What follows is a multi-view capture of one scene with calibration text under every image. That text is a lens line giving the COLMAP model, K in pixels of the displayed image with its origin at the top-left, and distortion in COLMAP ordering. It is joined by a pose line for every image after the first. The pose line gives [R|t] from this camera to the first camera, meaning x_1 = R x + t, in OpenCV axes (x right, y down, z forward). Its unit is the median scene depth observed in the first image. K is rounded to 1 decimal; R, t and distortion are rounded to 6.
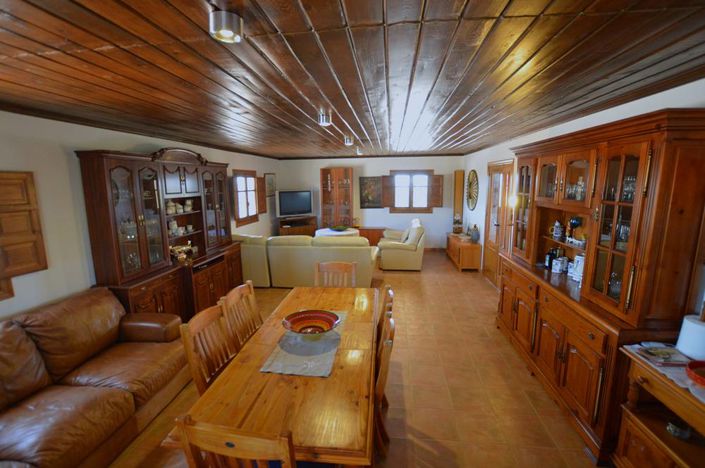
lens RADIAL K [[333.2, 0, 352.5], [0, 333.2, 234.0], [0, 0, 1]] dist [-0.030114, 0.000149]
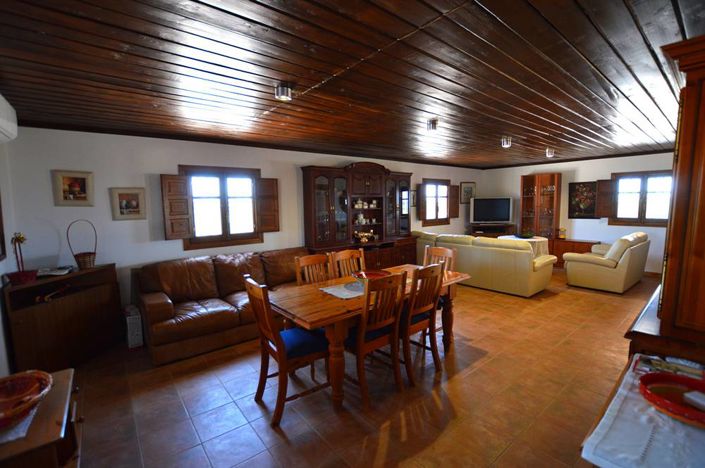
lens RADIAL K [[333.2, 0, 352.5], [0, 333.2, 234.0], [0, 0, 1]] dist [-0.030114, 0.000149]
pose [[0.707711, 0.064502, -0.703551, 0.291609], [-0.105202, 0.994343, -0.014663, 0.046854], [0.698625, 0.084392, 0.710493, -0.018265]]
